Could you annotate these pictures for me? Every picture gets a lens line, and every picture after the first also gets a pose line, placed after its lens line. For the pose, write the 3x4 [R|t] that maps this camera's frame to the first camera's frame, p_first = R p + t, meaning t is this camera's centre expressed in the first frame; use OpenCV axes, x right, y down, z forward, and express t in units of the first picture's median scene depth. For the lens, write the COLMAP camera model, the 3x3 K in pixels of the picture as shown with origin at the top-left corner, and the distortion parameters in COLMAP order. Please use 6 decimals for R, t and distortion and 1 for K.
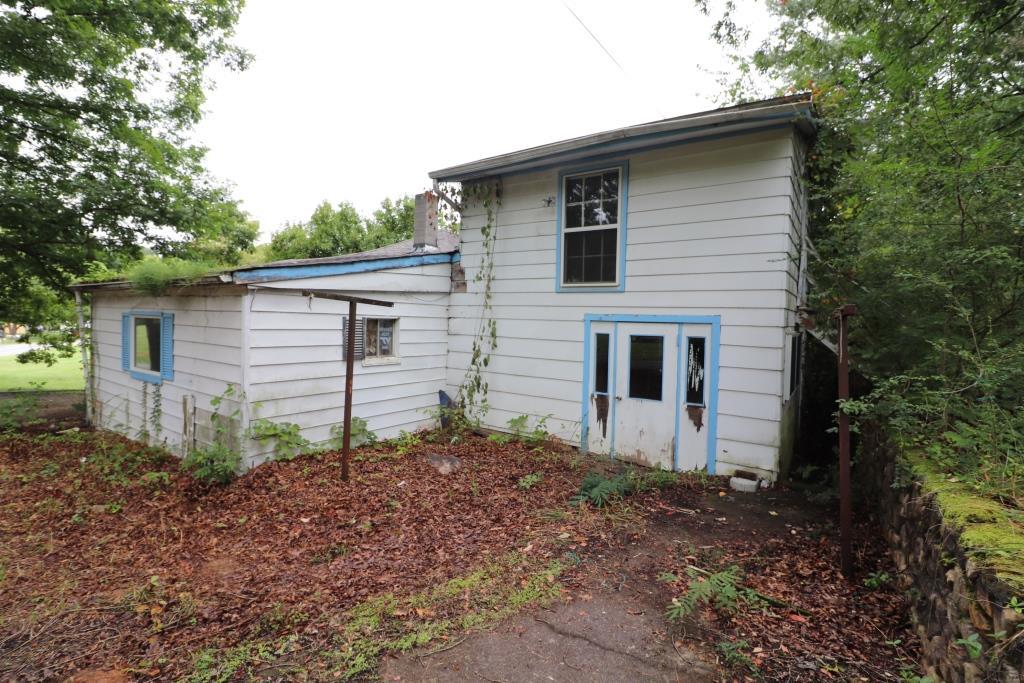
lens RADIAL K [[477.0, 0, 512.0], [0, 477.0, 341.5], [0, 0, 1]] dist [0.000012, -0.008348]
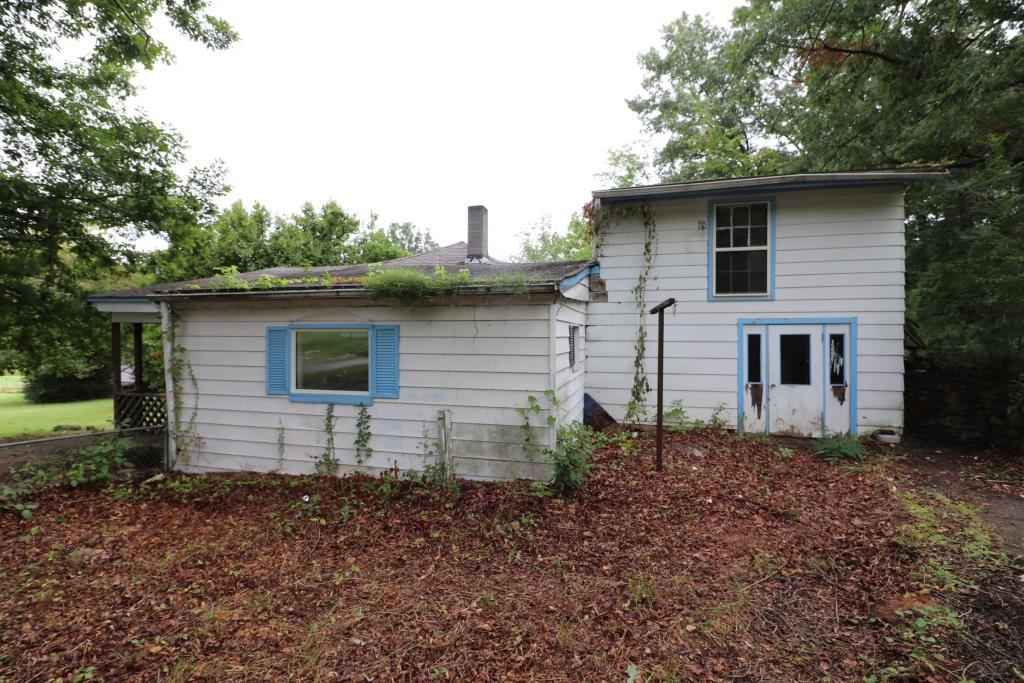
lens RADIAL K [[477.0, 0, 512.0], [0, 477.0, 341.5], [0, 0, 1]] dist [0.000012, -0.008348]
pose [[0.940000, -0.032137, 0.339656, -0.805025], [0.041002, 0.998979, -0.018953, -0.000371], [-0.338701, 0.031743, 0.940359, 0.054426]]
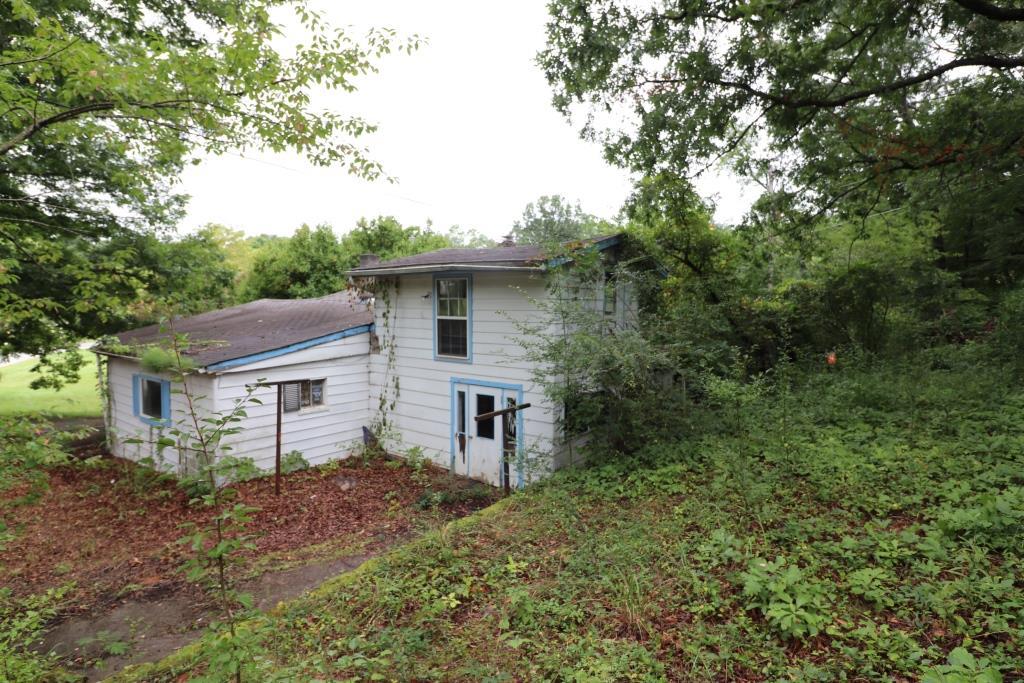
lens RADIAL K [[540.7, 0, 512.0], [0, 540.7, 341.5], [0, 0, 1]] dist [0.002045, -0.000887]
pose [[0.998890, -0.015753, -0.044392, 0.410675], [0.016706, 0.999636, 0.021181, -0.195593], [0.044042, -0.021899, 0.998790, -0.605069]]
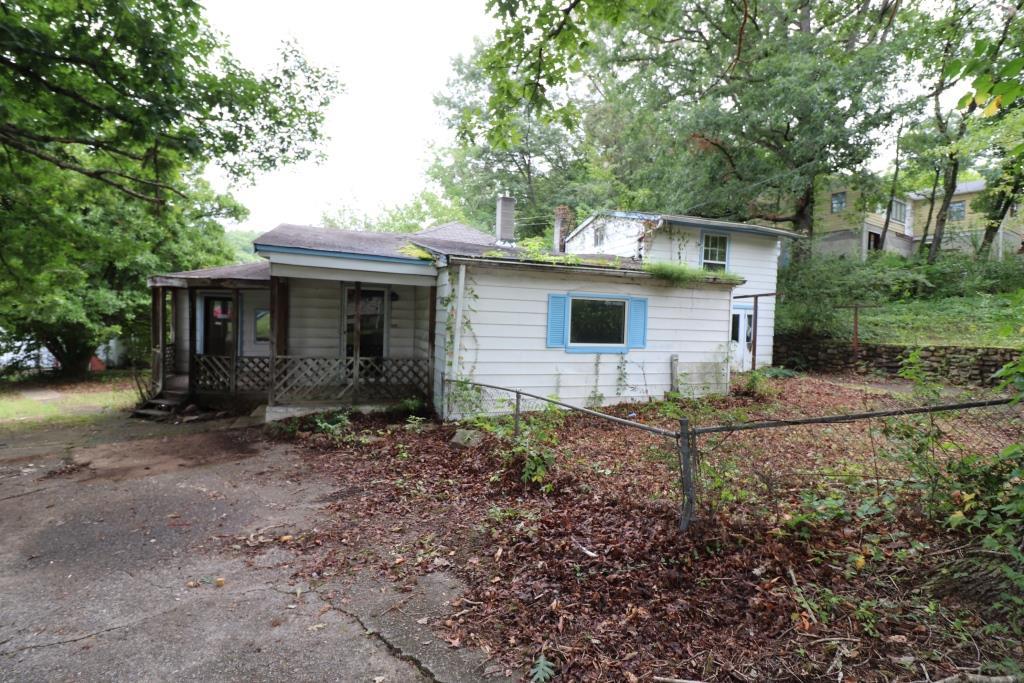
lens RADIAL K [[477.0, 0, 512.0], [0, 477.0, 341.5], [0, 0, 1]] dist [0.000012, -0.008348]
pose [[0.576869, -0.045860, 0.815548, -2.006566], [0.022929, 0.998938, 0.039953, 0.001598], [-0.816515, -0.004348, 0.577308, 0.520494]]
